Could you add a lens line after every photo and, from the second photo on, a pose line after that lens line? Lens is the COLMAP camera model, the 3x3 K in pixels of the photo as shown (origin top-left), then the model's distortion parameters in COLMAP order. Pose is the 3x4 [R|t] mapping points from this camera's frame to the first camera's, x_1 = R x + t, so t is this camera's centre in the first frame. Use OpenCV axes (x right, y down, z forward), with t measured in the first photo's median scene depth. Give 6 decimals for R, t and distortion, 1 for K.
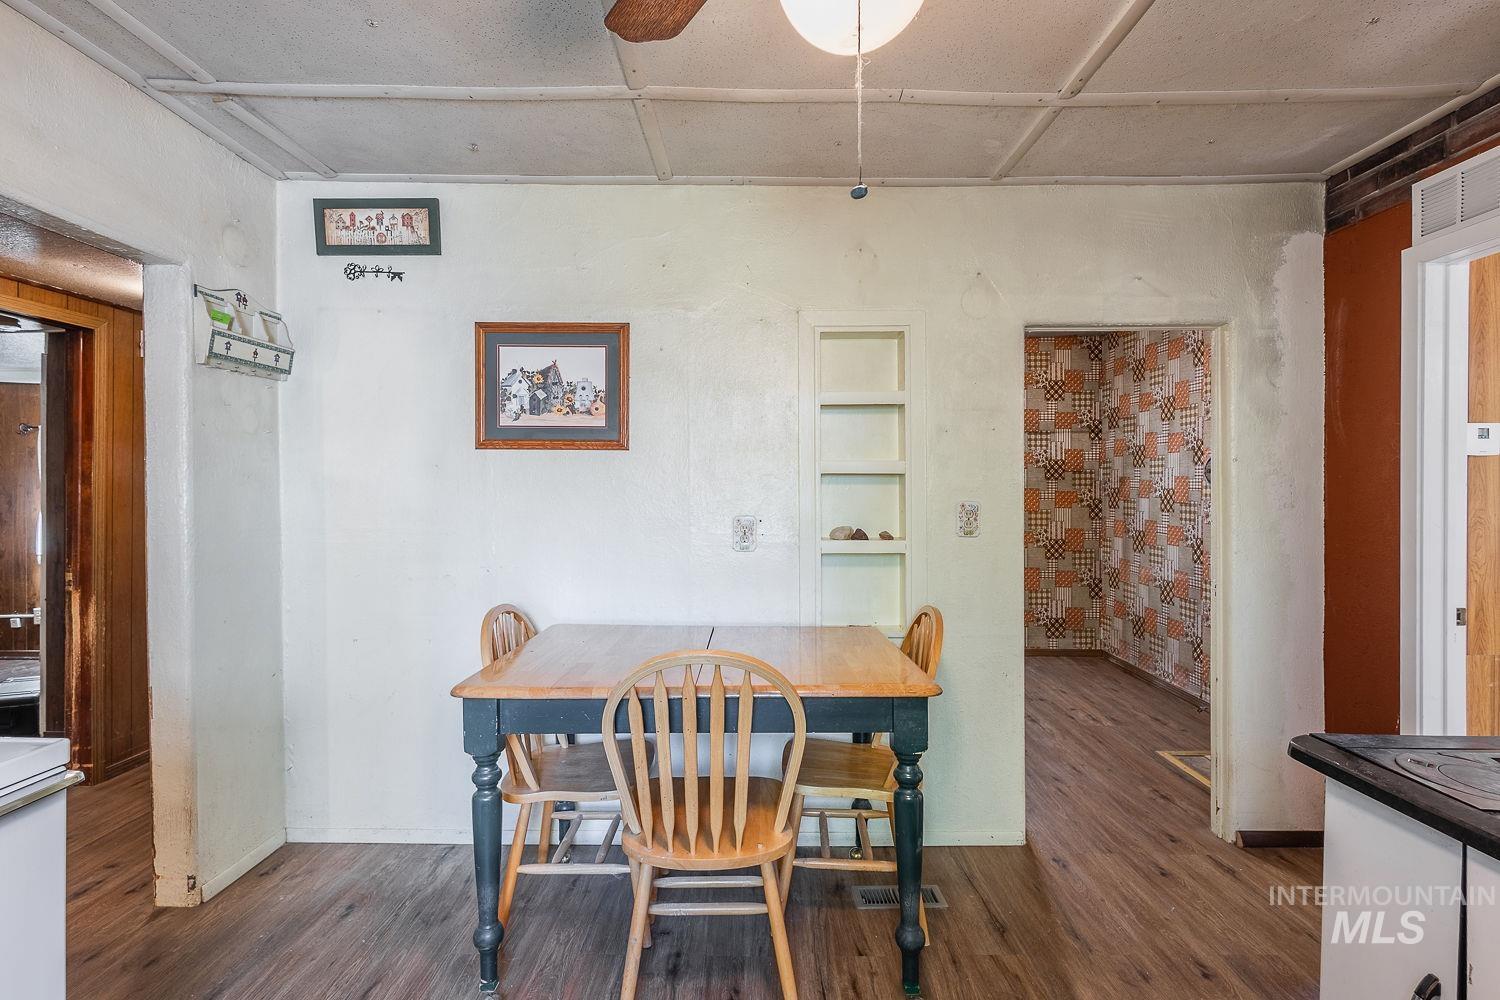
lens RADIAL K [[697.1, 0, 747.1], [0, 697.1, 500.1], [0, 0, 1]] dist [0.006013, -0.000145]
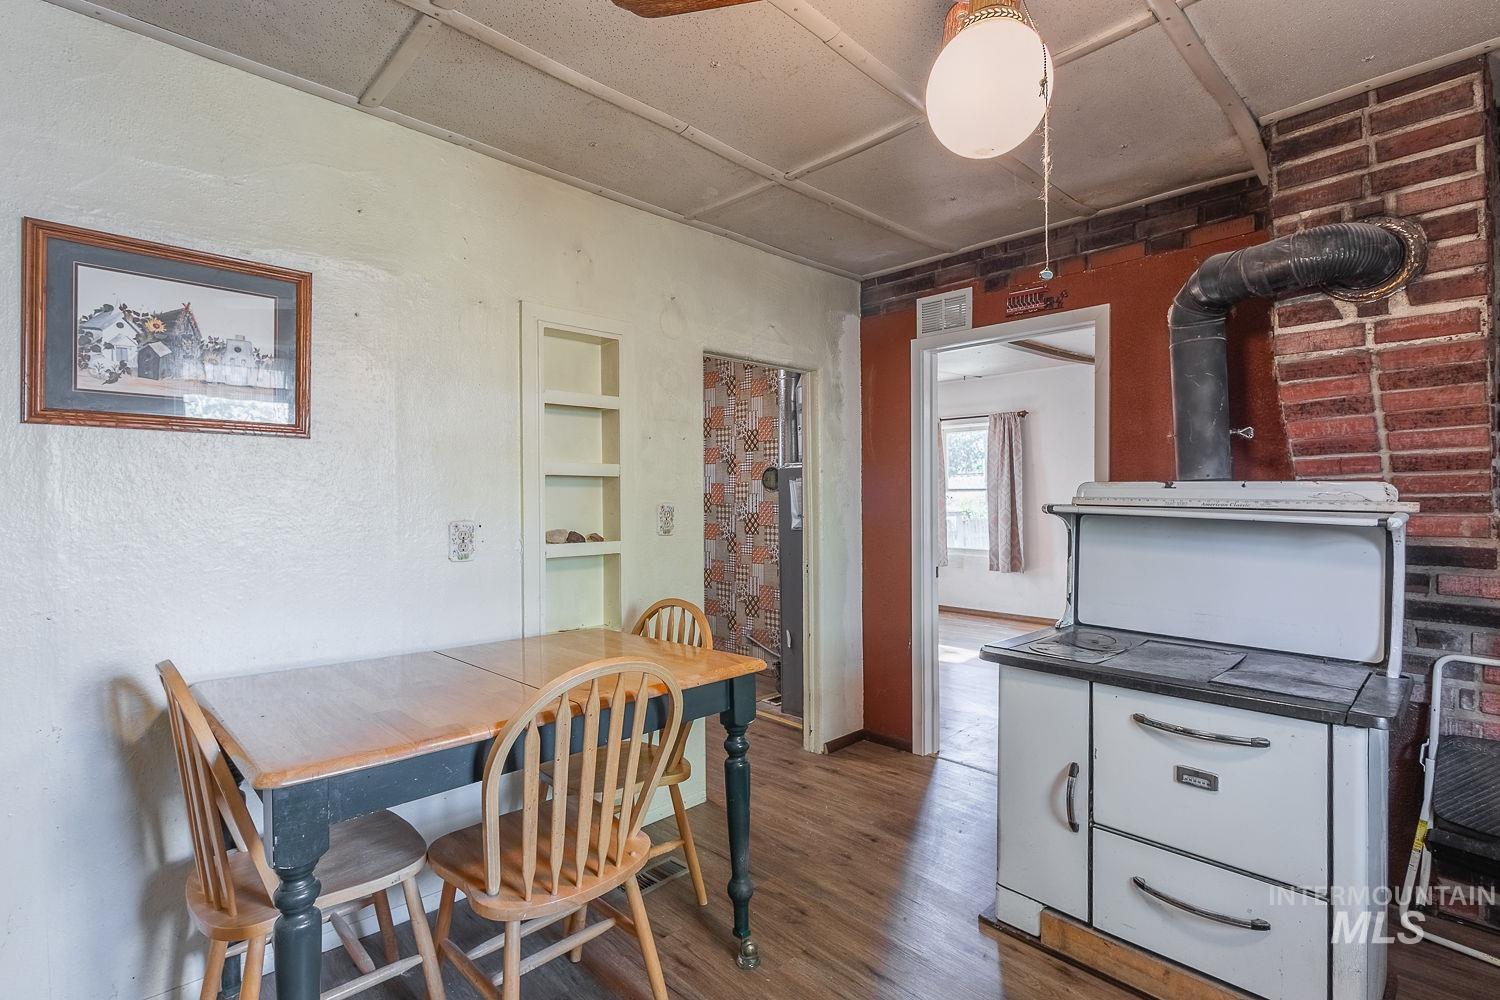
lens RADIAL K [[697.1, 0, 747.1], [0, 697.1, 500.1], [0, 0, 1]] dist [0.006013, -0.000145]
pose [[0.727631, -0.002819, 0.685963, -0.348470], [0.008195, 0.999956, -0.004583, 0.003387], [-0.685920, 0.008956, 0.727622, 0.112318]]
